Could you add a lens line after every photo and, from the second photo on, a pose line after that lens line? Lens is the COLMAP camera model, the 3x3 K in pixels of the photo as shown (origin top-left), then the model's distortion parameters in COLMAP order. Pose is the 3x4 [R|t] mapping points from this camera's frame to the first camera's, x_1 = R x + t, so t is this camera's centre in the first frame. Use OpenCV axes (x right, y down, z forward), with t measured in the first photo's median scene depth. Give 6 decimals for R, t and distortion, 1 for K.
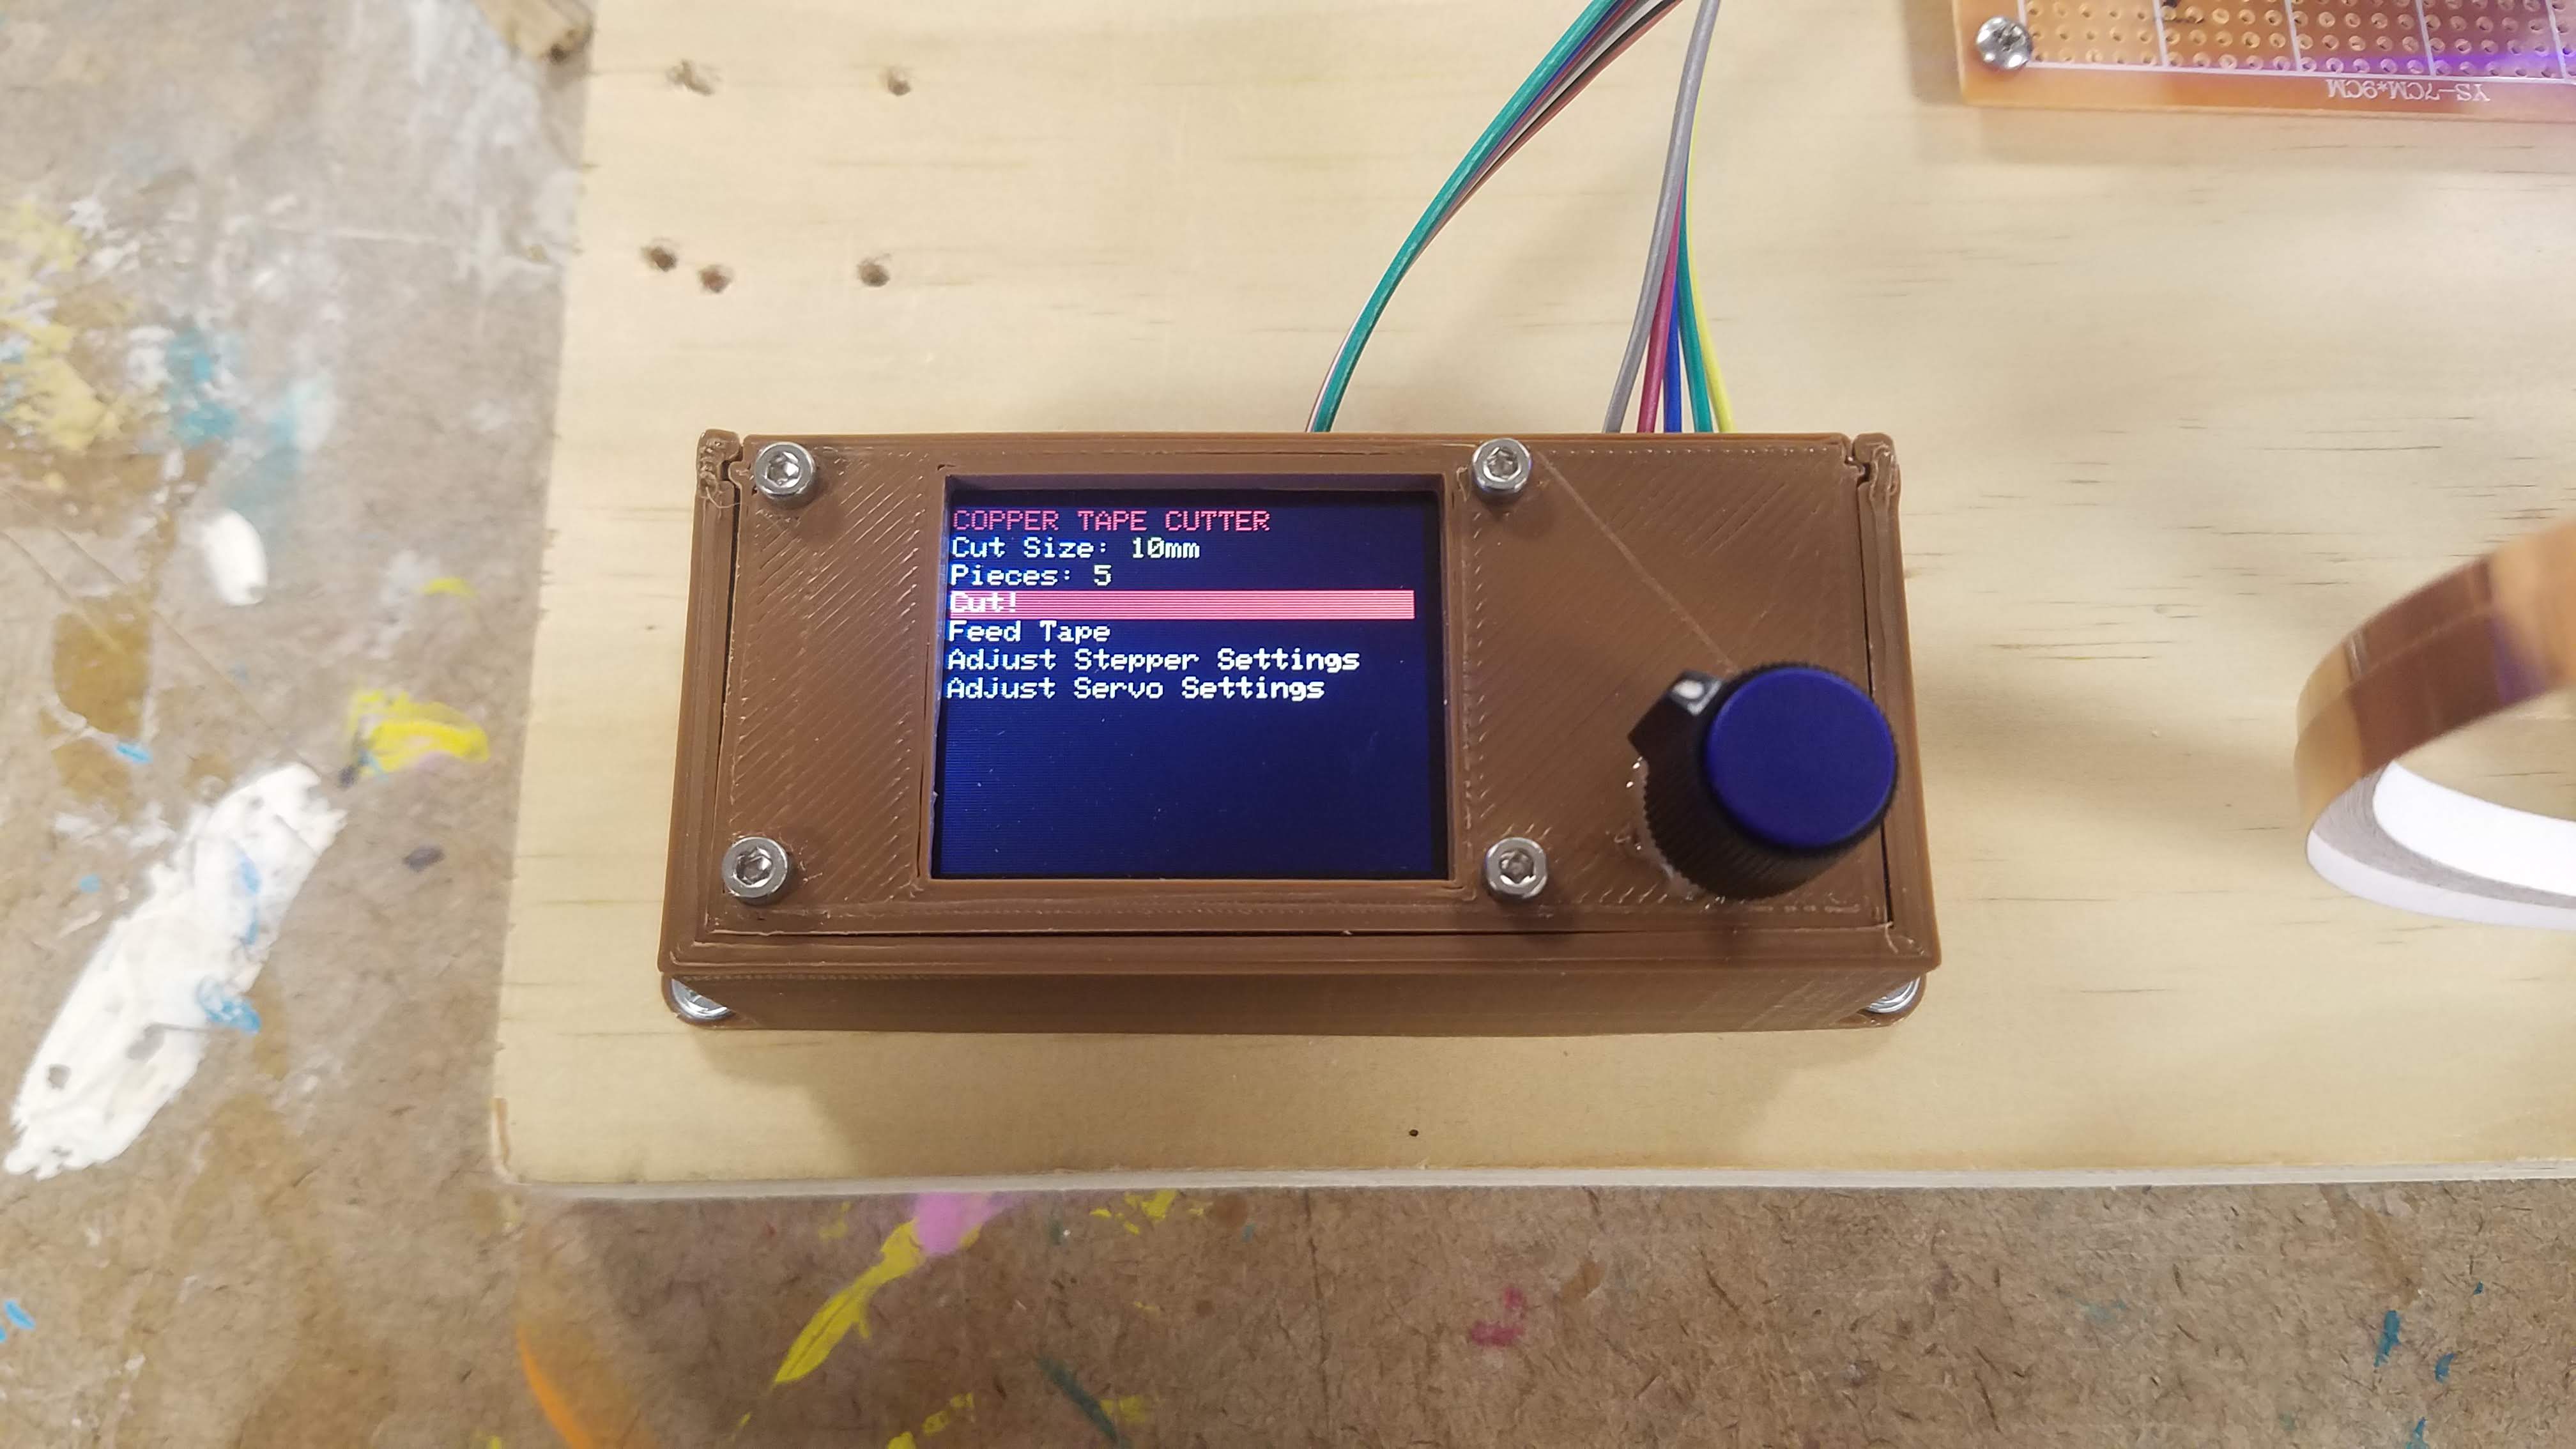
lens RADIAL K [[2074.2, 0, 1277.5], [0, 2074.2, 734.5], [0, 0, 1]] dist [0.059383, -0.138057]
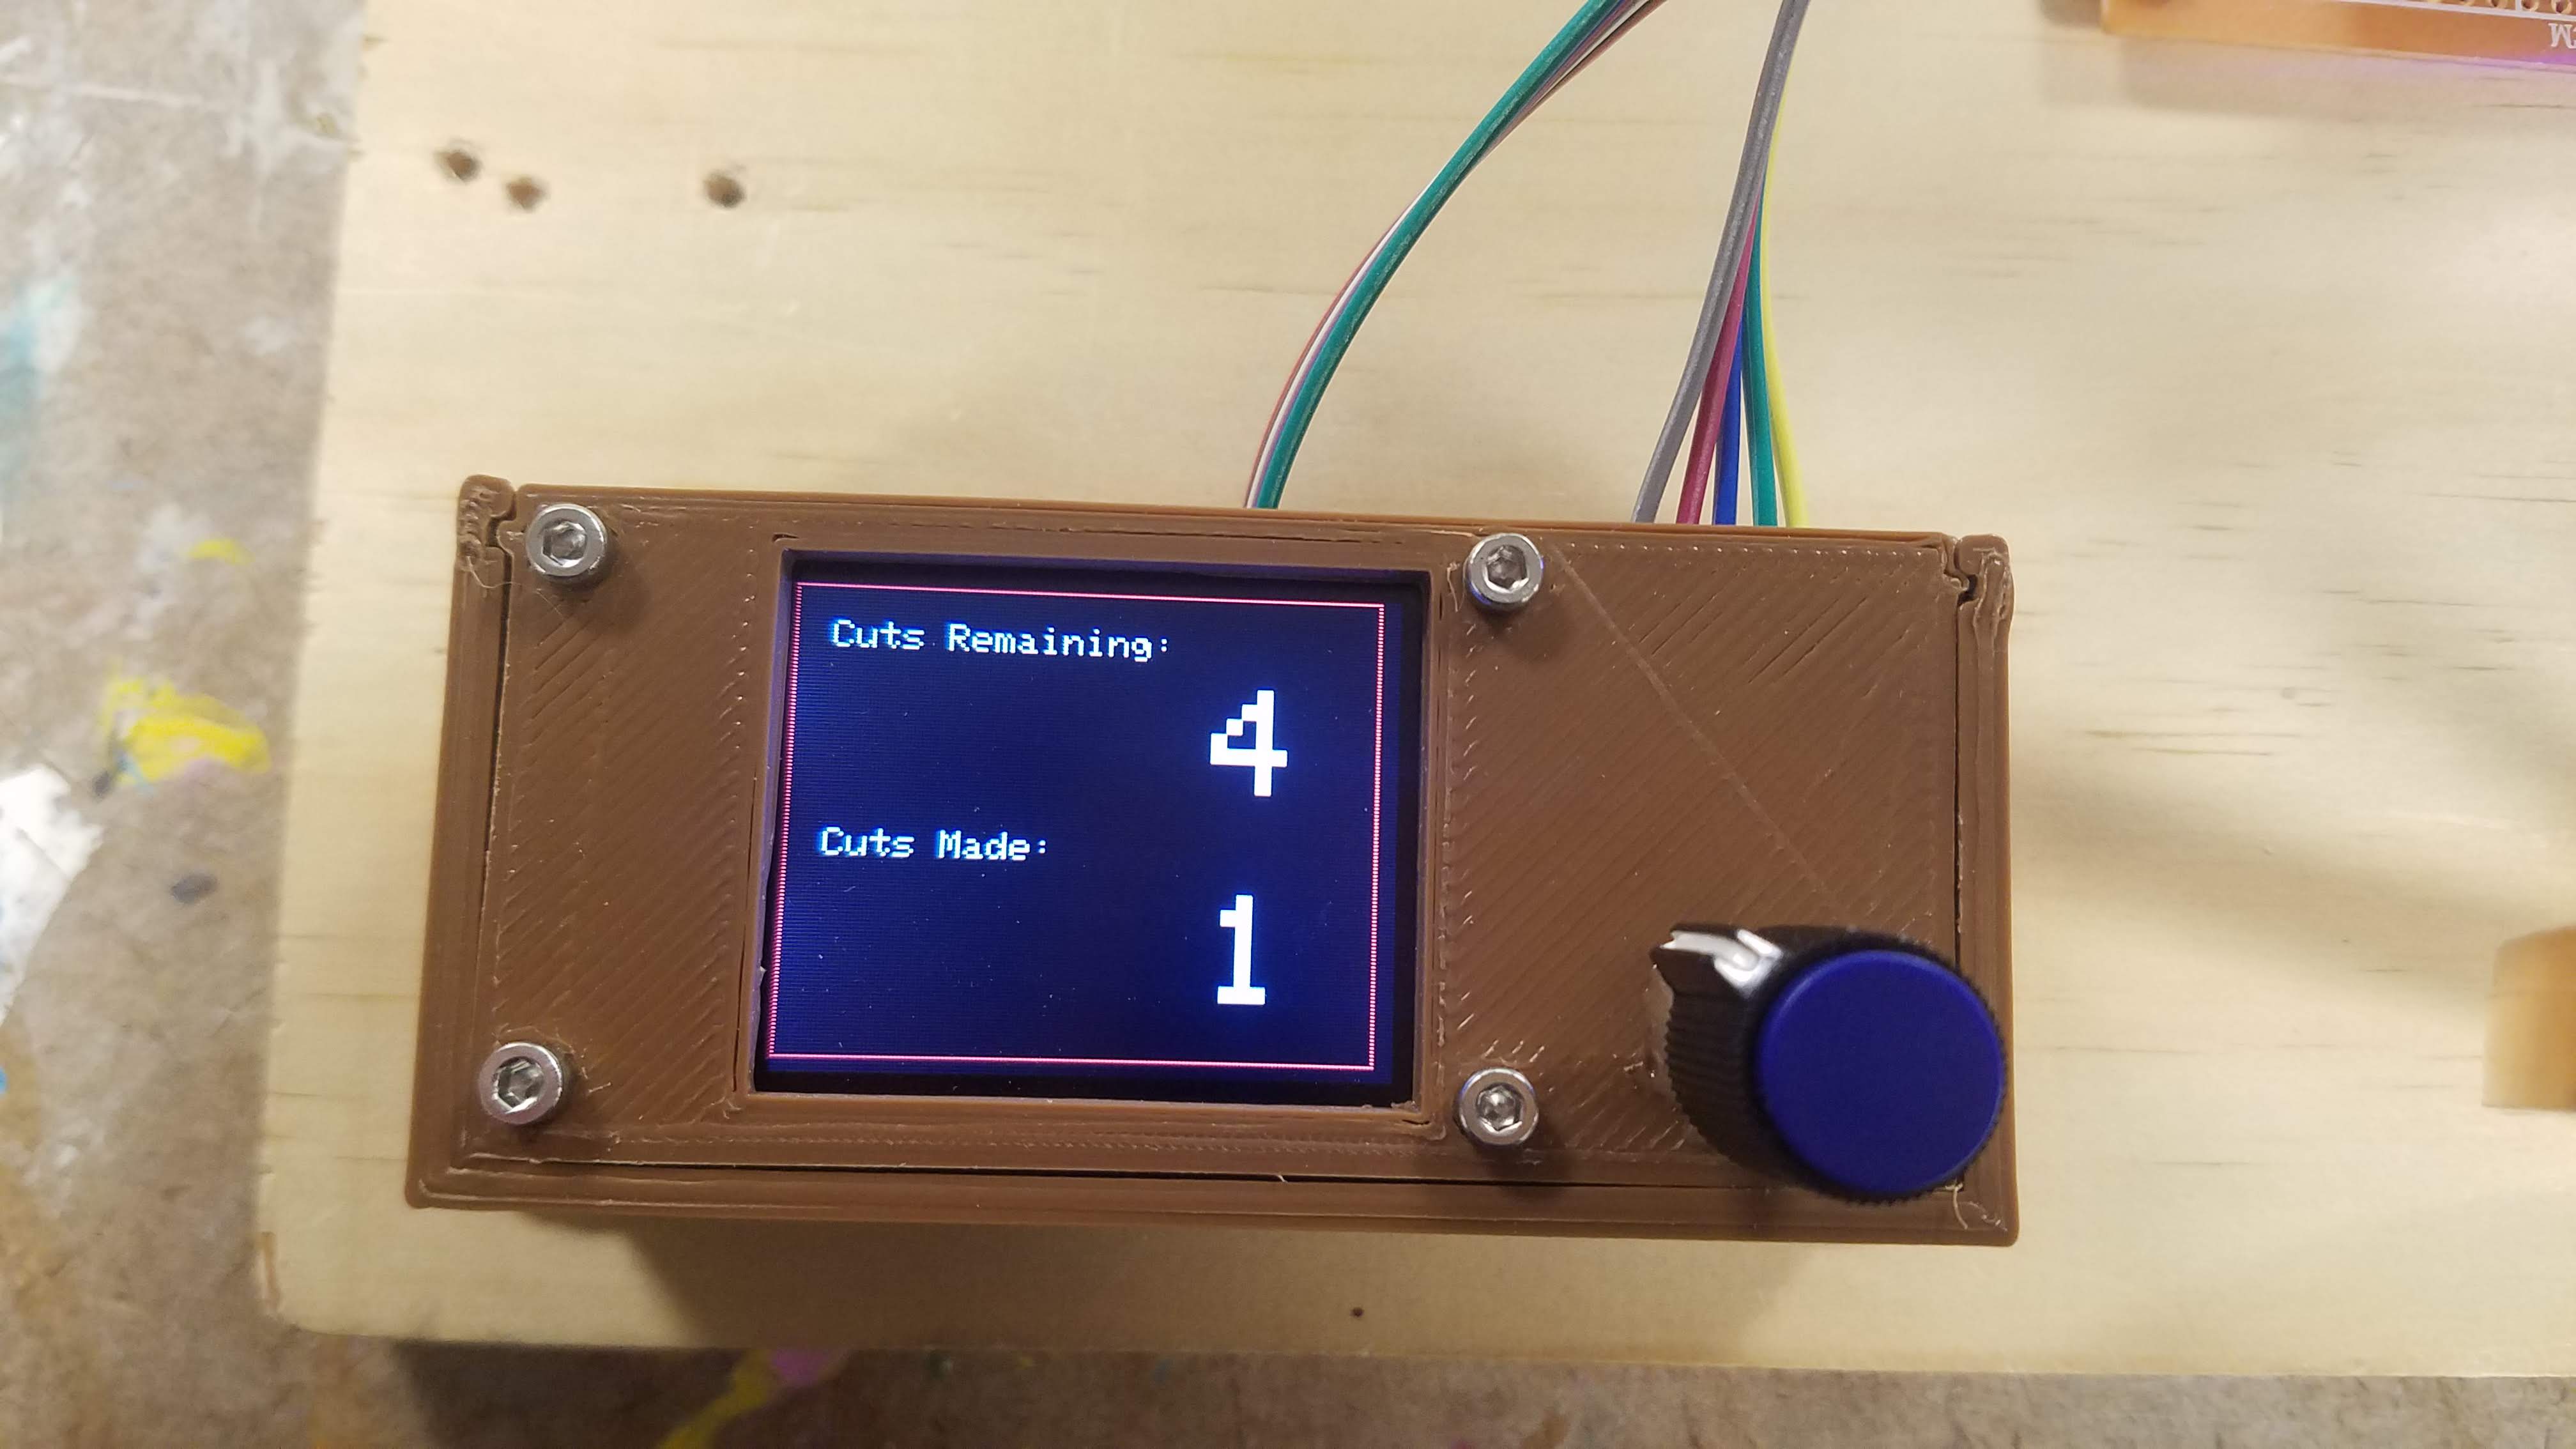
lens RADIAL K [[2074.2, 0, 1289.9], [0, 2074.2, 800.4], [0, 0, 1]] dist [0.059383, -0.138057]
pose [[0.999138, 0.035275, 0.021867, 0.011386], [-0.038225, 0.987365, 0.153780, -0.128618], [-0.016166, -0.154484, 0.987863, 0.181721]]
